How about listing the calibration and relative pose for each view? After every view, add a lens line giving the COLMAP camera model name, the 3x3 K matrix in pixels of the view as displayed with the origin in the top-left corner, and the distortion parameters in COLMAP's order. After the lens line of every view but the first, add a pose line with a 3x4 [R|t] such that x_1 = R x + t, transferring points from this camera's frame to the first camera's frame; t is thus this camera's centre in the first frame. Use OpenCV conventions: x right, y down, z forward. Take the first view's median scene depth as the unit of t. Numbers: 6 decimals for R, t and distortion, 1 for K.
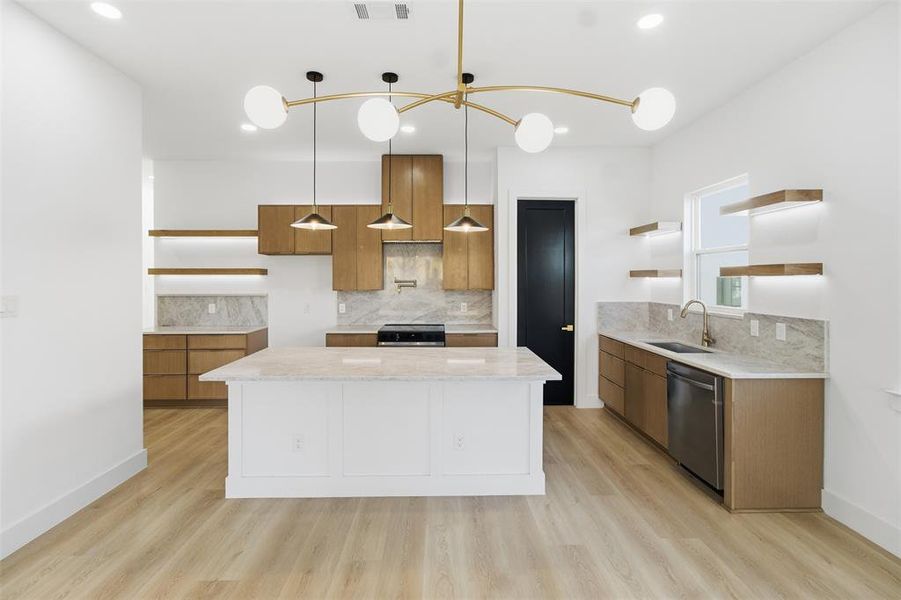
lens RADIAL K [[425.0, 0, 447.6], [0, 425.0, 281.3], [0, 0, 1]] dist [-0.003238, 0.000846]
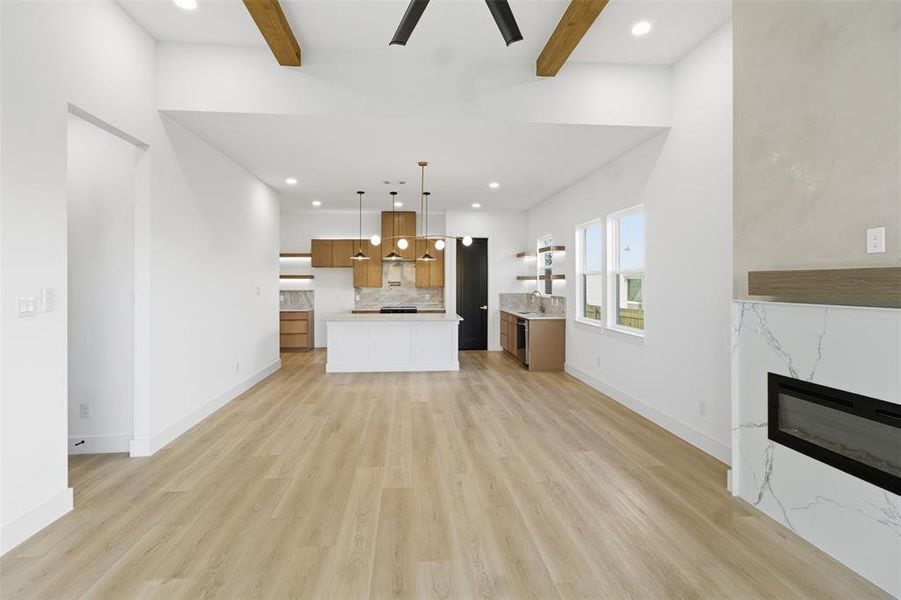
lens RADIAL K [[427.5, 0, 449.5], [0, 427.5, 278.2], [0, 0, 1]] dist [-0.002254, 0.000070]
pose [[0.997368, -0.000311, 0.072503, -0.001516], [0.001158, 0.999932, -0.011636, 0.004412], [-0.072495, 0.011690, 0.997300, -0.854813]]
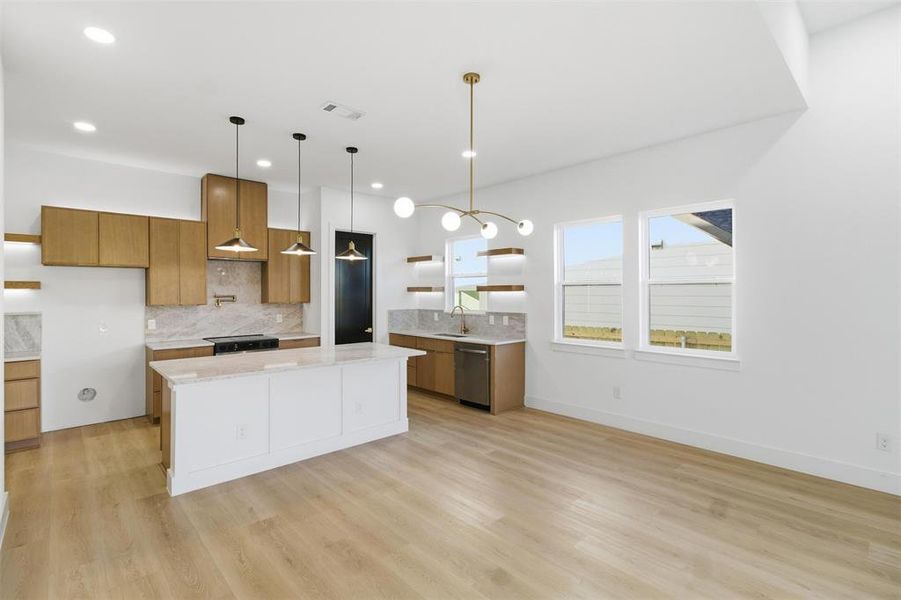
lens RADIAL K [[421.3, 0, 445.1], [0, 421.3, 293.0], [0, 0, 1]] dist [0.002486, 0.001133]
pose [[0.752634, -0.000844, 0.658439, -0.414592], [0.006073, 0.999966, -0.005660, 0.002407], [-0.658411, 0.008258, 0.752613, -0.157041]]
